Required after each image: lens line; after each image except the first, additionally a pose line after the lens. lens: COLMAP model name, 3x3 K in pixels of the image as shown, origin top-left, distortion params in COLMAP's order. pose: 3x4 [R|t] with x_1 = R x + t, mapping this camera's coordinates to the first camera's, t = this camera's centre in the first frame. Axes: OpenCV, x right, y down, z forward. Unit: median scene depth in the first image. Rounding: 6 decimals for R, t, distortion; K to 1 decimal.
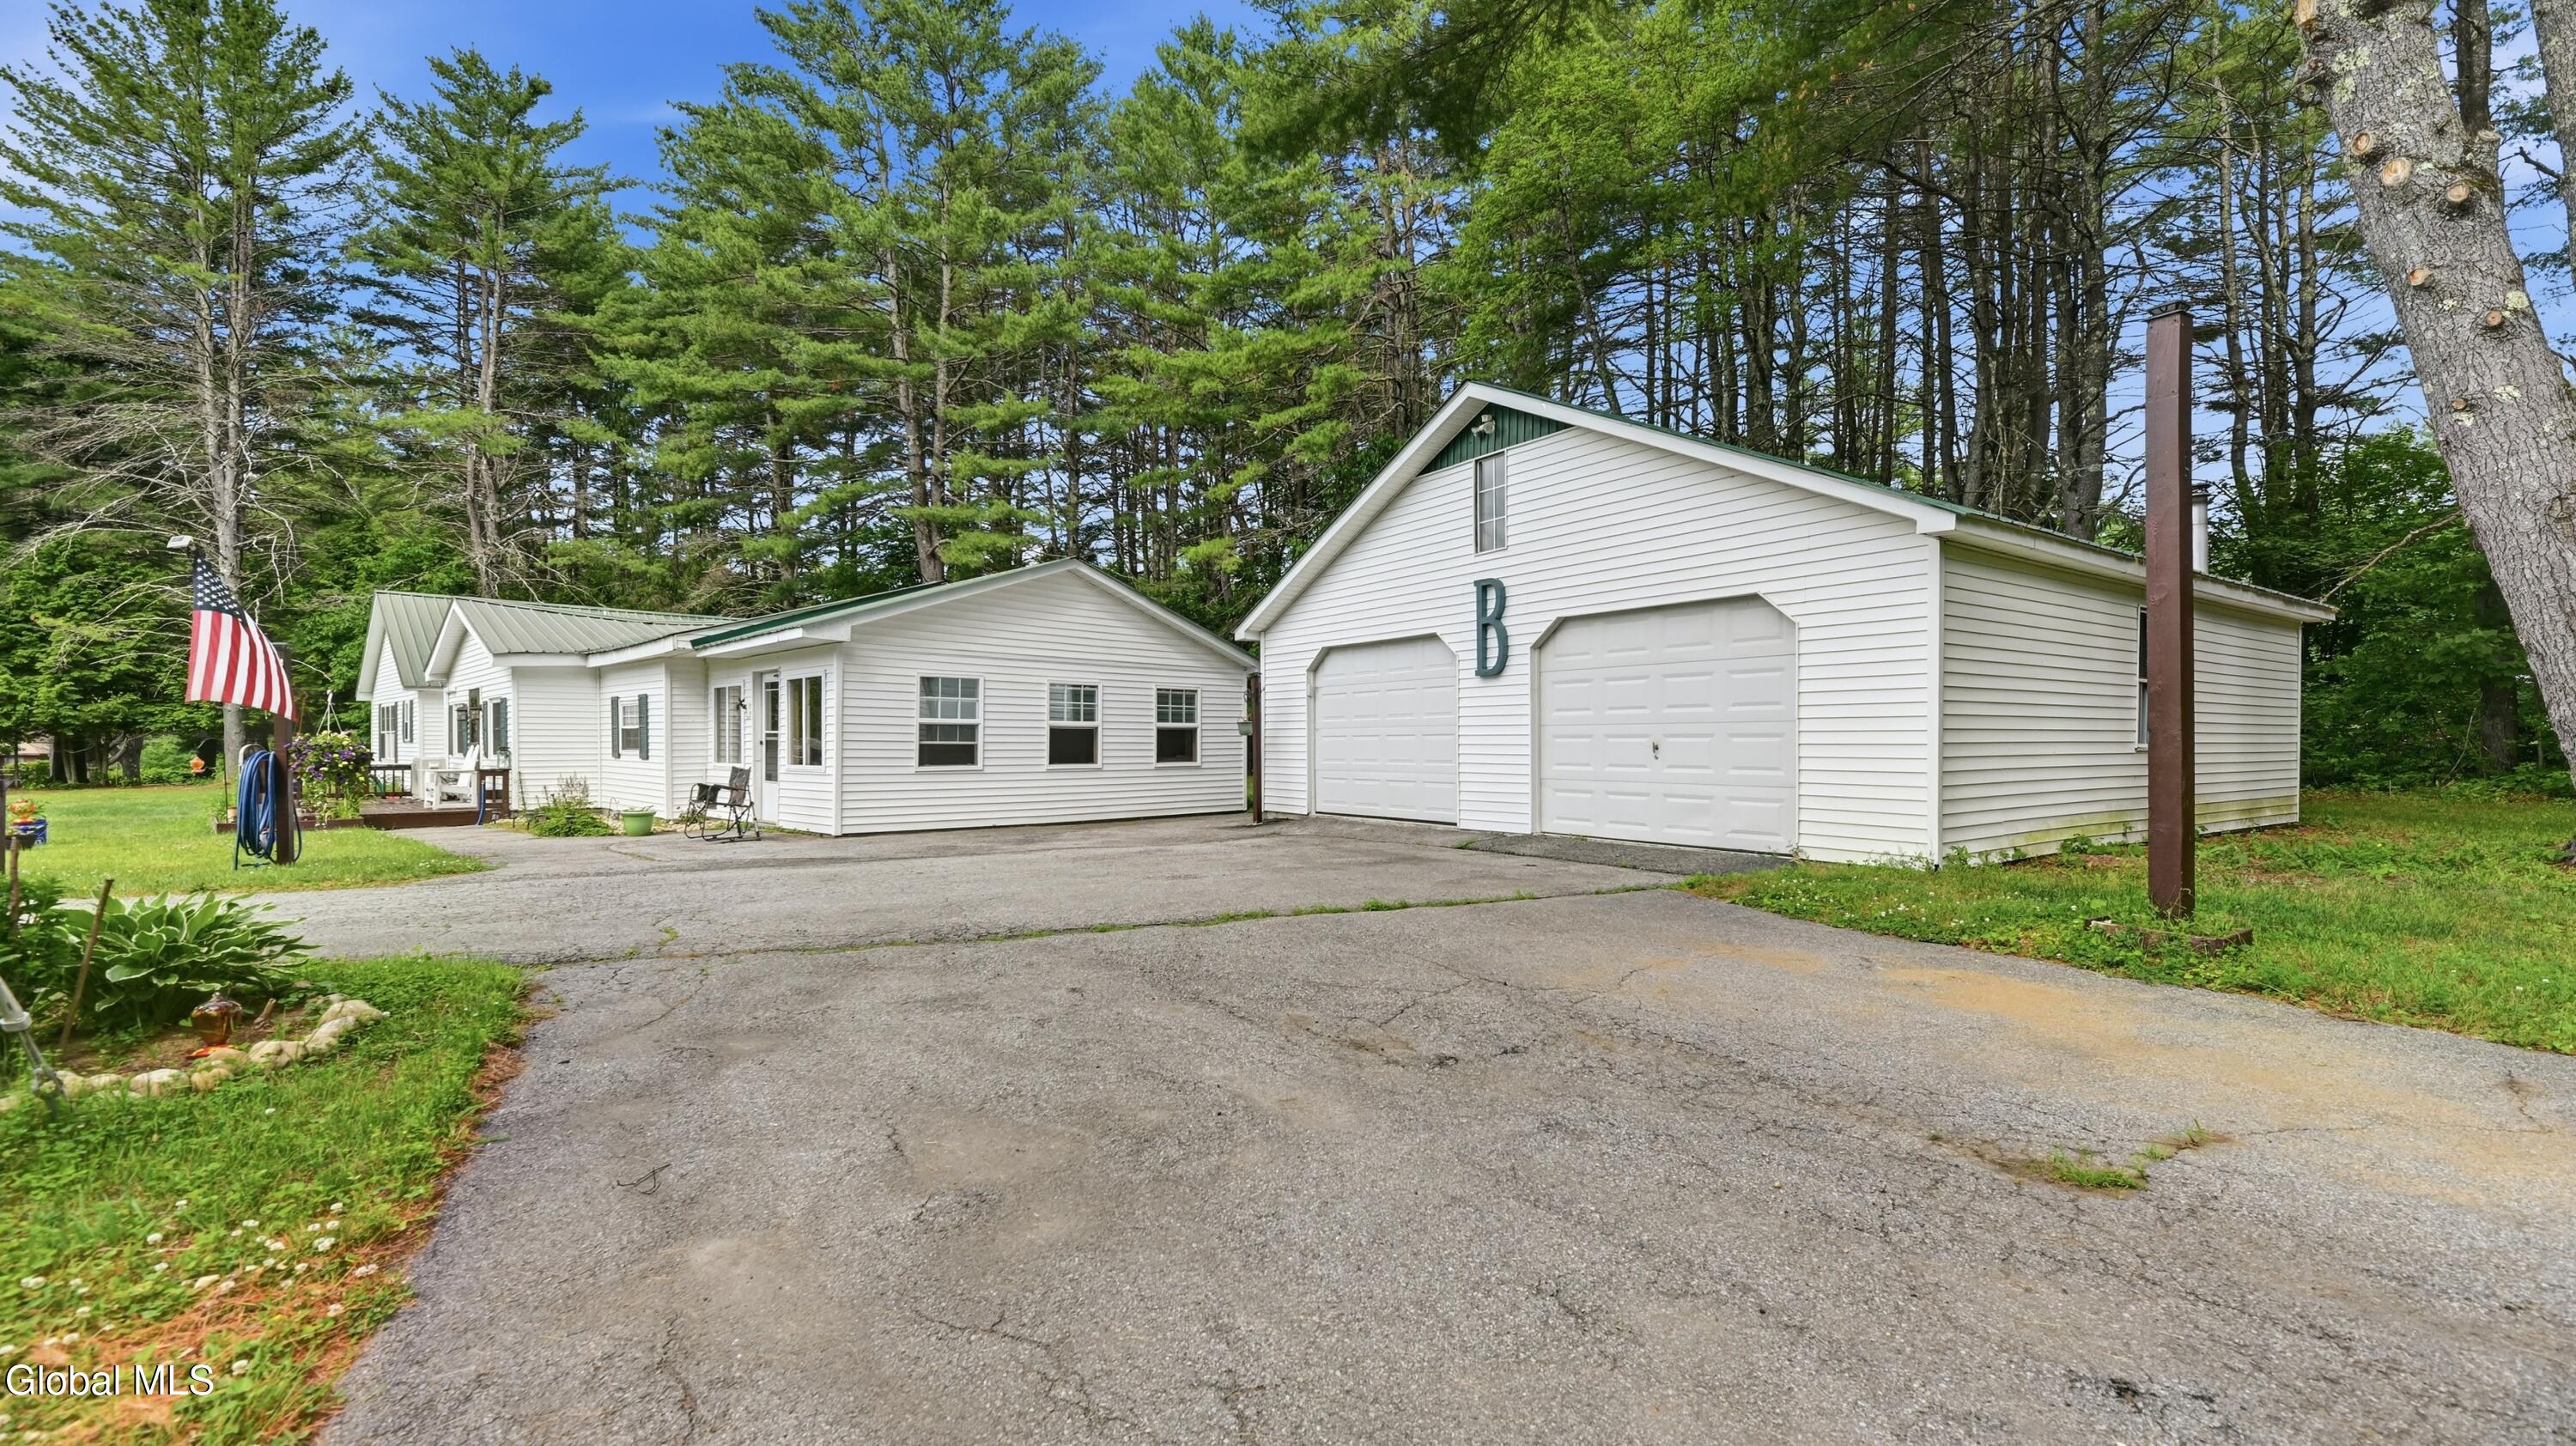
lens RADIAL K [[1109.6, 0, 1288.0], [0, 1109.6, 723.0], [0, 0, 1]] dist [-0.002619, -0.000119]
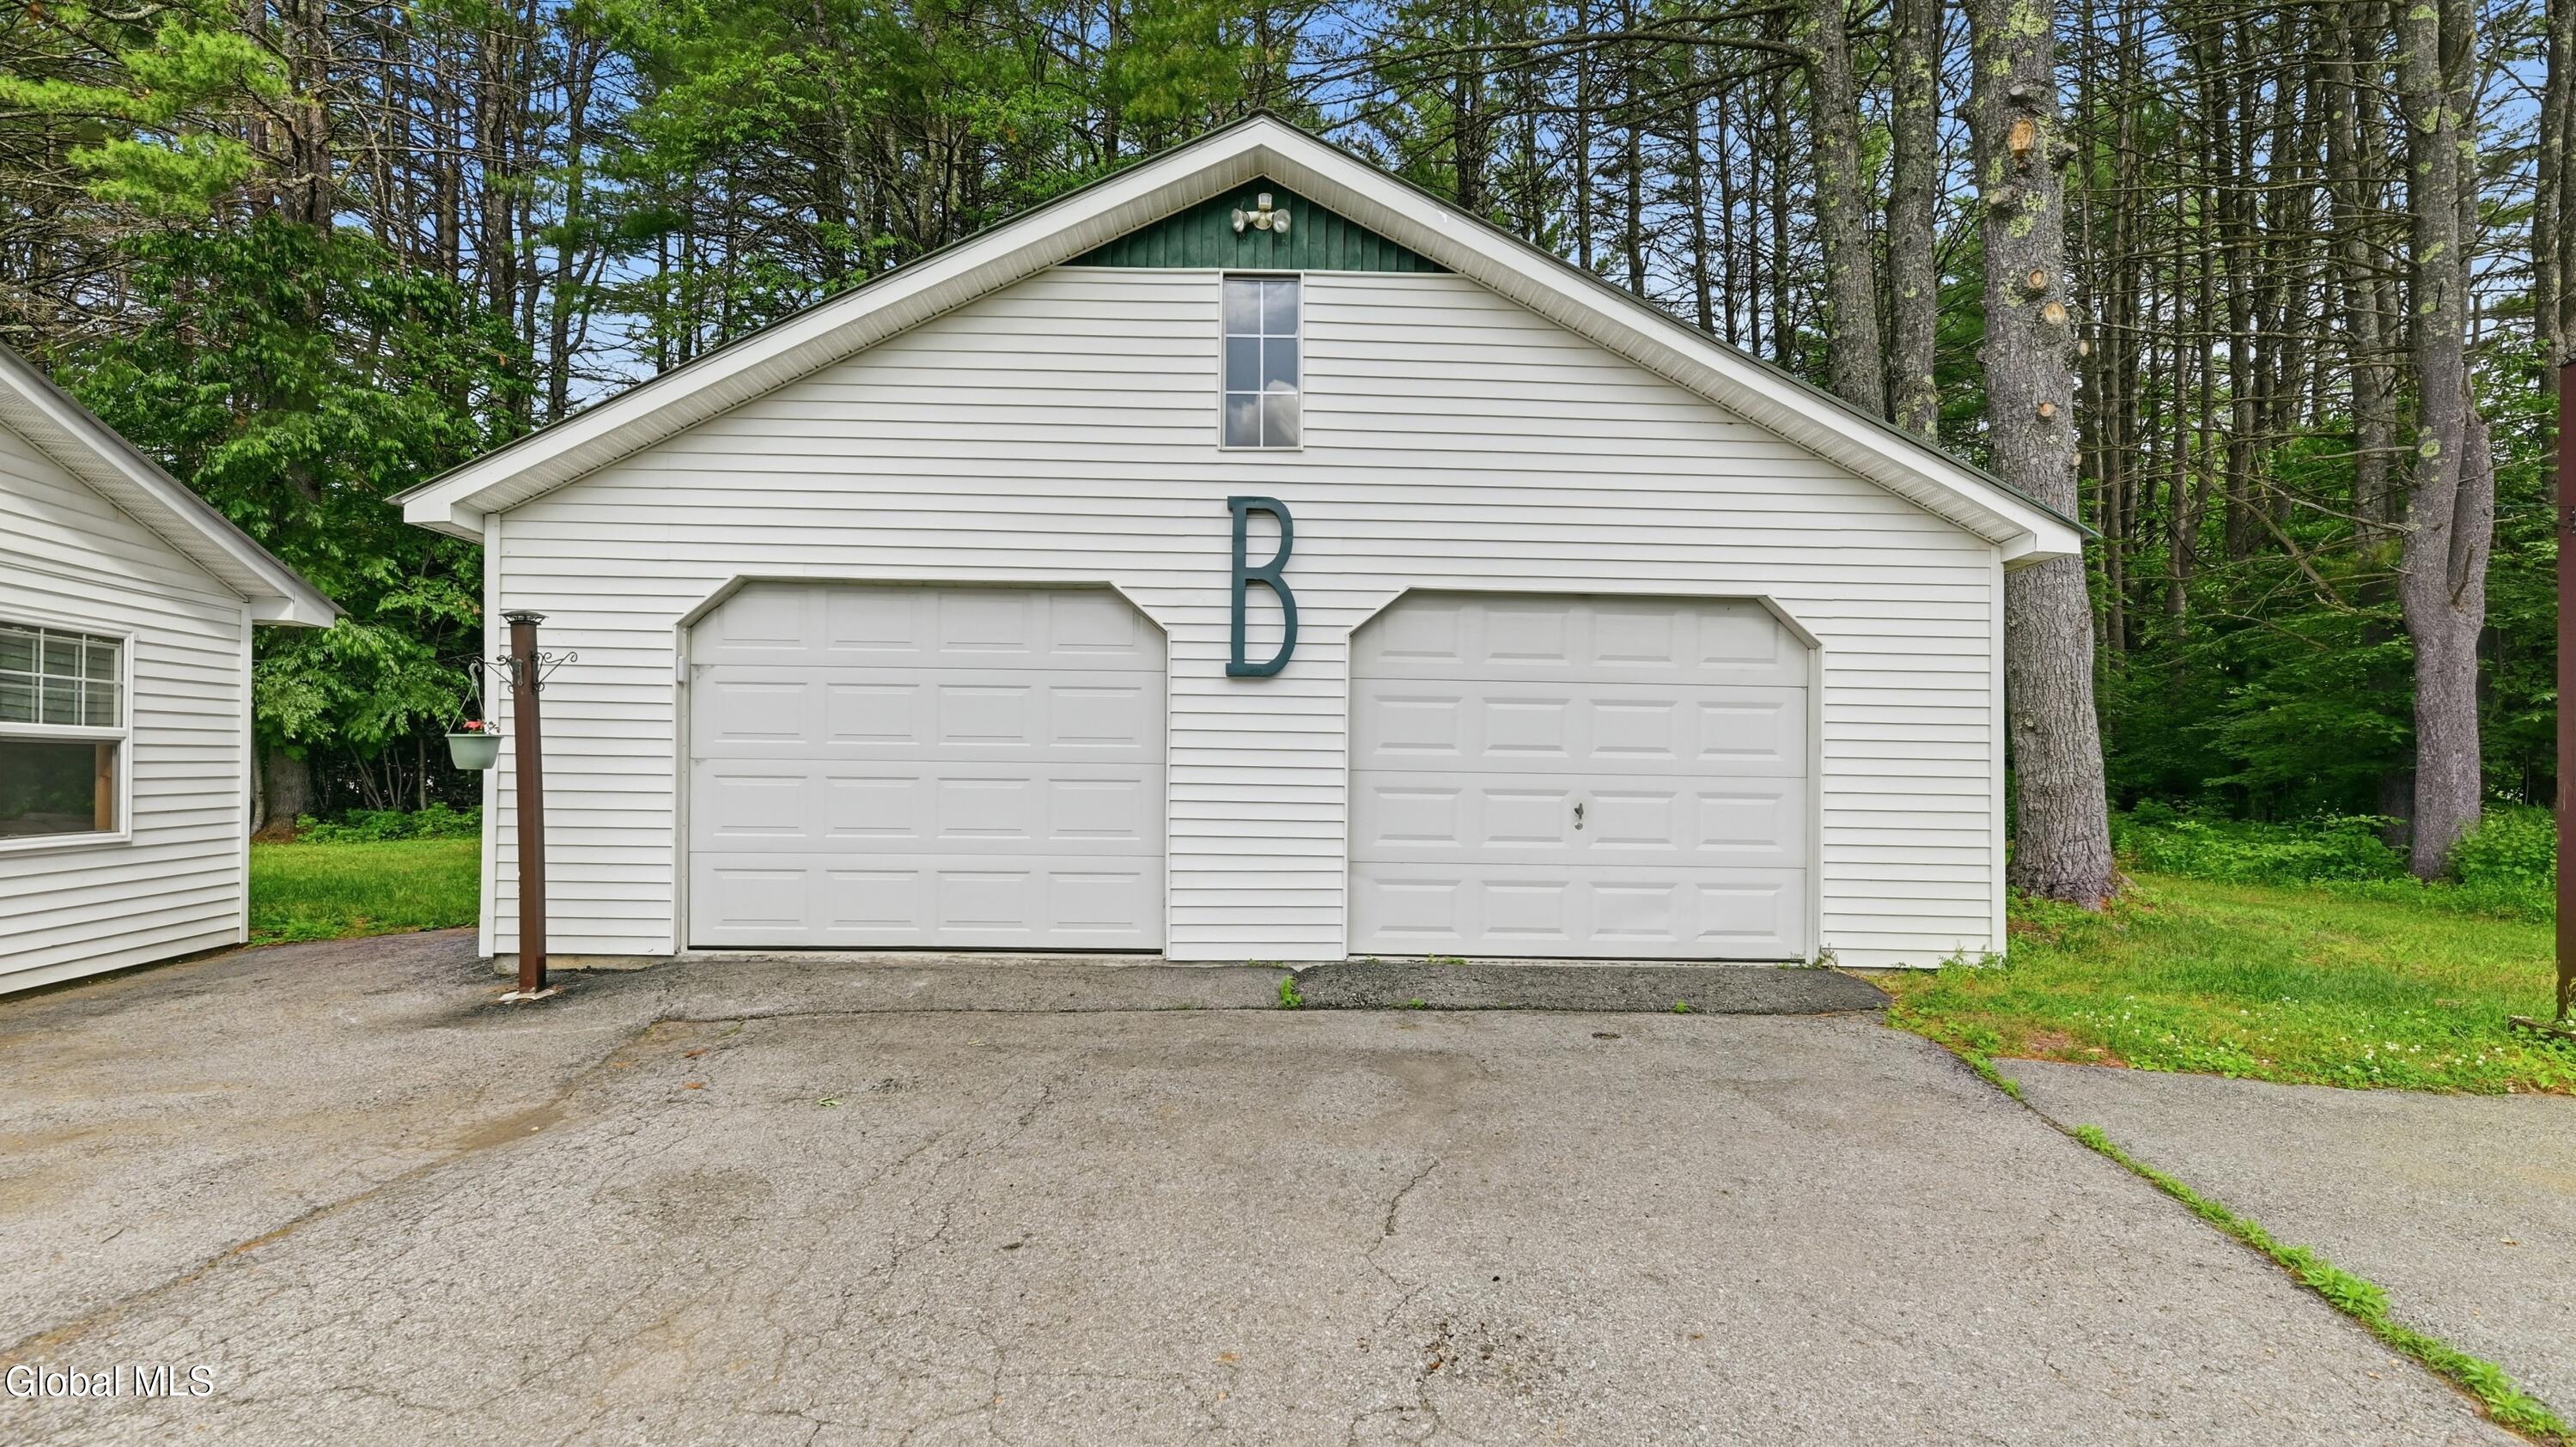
lens RADIAL K [[1050.9, 0, 1274.7], [0, 1050.9, 734.5], [0, 0, 1]] dist [-0.002619, -0.000147]
pose [[0.538648, 0.018766, 0.842322, -0.246893], [-0.033280, 0.999446, -0.000984, -0.013861], [-0.841874, -0.027503, 0.538973, 0.712349]]
